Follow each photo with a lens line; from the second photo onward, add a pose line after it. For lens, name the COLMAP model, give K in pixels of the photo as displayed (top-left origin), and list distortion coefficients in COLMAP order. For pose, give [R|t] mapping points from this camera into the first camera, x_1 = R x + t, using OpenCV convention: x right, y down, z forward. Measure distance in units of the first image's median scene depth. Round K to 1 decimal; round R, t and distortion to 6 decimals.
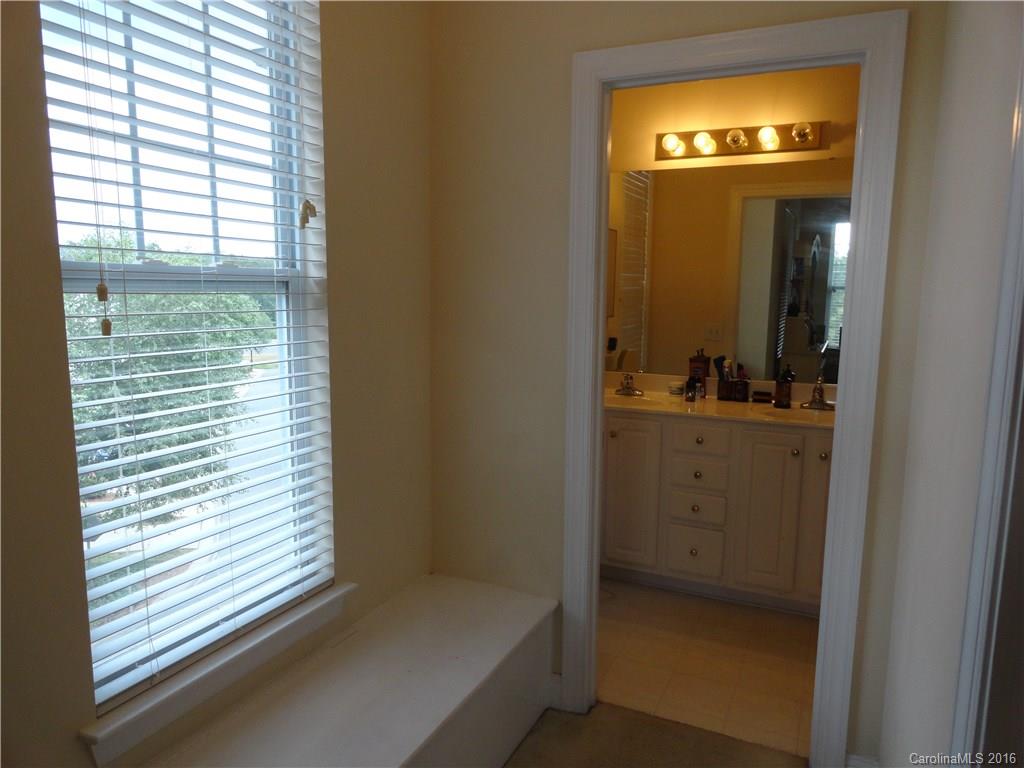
lens RADIAL K [[706.3, 0, 512.0], [0, 706.3, 384.0], [0, 0, 1]] dist [-0.006349, -0.000051]
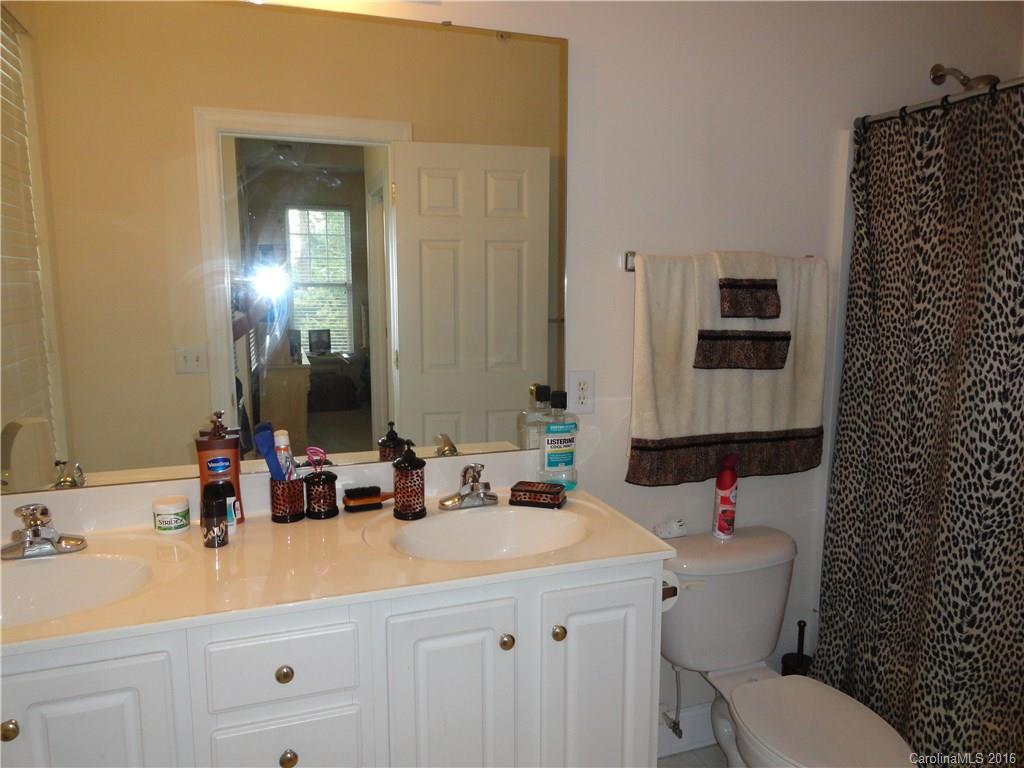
lens RADIAL K [[706.3, 0, 512.0], [0, 706.3, 384.0], [0, 0, 1]] dist [-0.006349, -0.000051]
pose [[0.704363, -0.097801, 0.703070, 0.089956], [0.103082, 0.994057, 0.035007, -0.067746], [-0.702315, 0.047817, 0.710259, 0.573463]]
